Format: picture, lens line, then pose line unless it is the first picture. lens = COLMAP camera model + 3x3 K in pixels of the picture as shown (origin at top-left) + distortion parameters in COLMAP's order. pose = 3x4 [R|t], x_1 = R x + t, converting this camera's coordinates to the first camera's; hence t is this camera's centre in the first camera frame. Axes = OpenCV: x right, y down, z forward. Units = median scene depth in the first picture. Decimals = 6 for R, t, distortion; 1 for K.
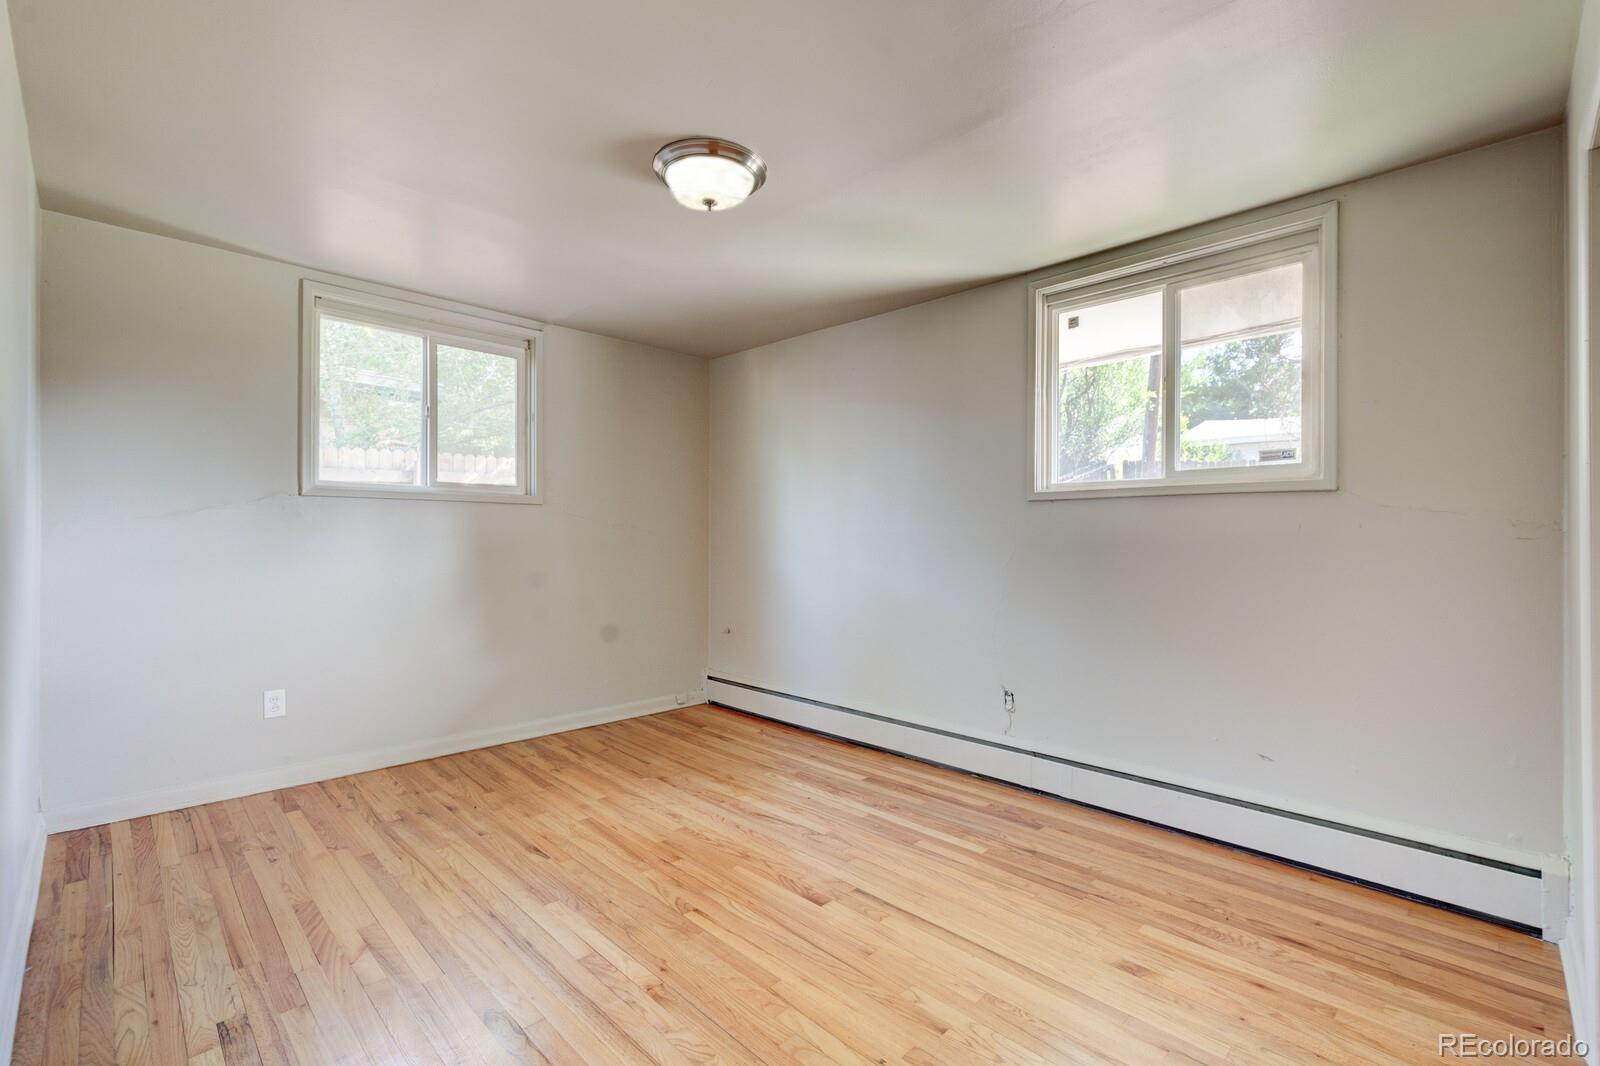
lens RADIAL K [[707.4, 0, 794.8], [0, 707.4, 534.6], [0, 0, 1]] dist [0.005518, -0.001897]
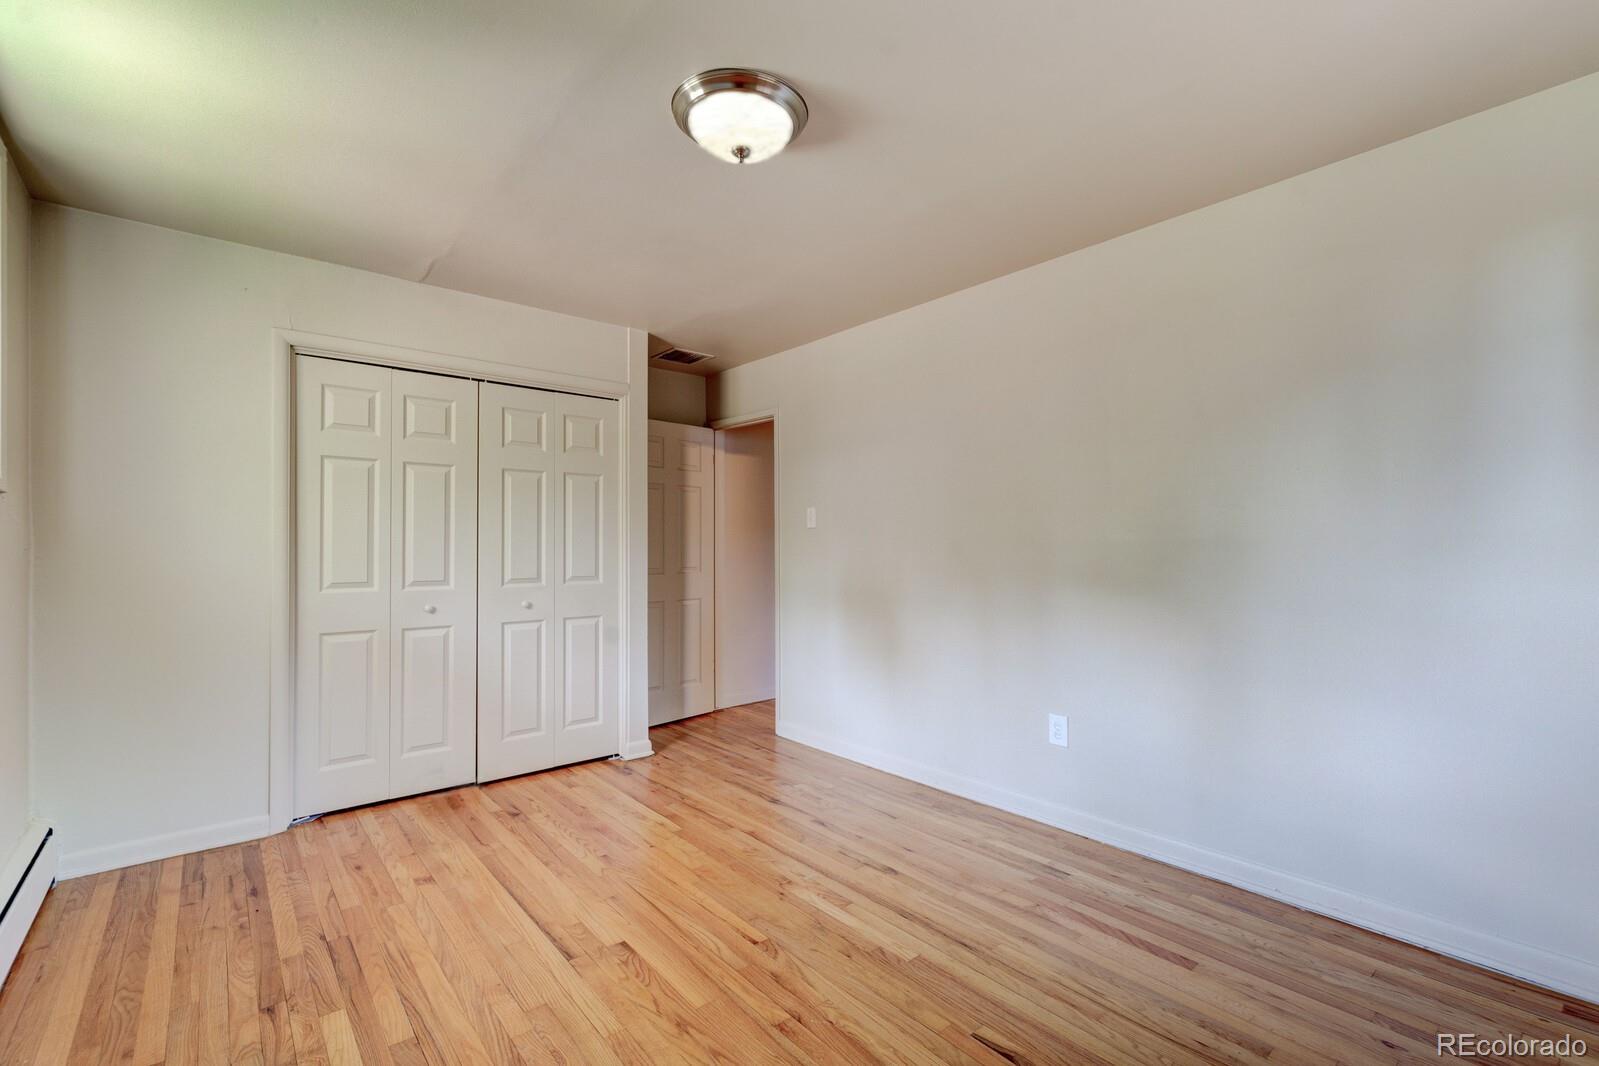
lens RADIAL K [[707.0, 0, 800.9], [0, 707.0, 537.8], [0, 0, 1]] dist [0.005518, -0.001897]
pose [[-0.996716, -0.001943, 0.080953, -0.270481], [-0.003141, 0.999887, -0.014678, -0.000305], [-0.080916, -0.014884, -0.996610, 1.909009]]
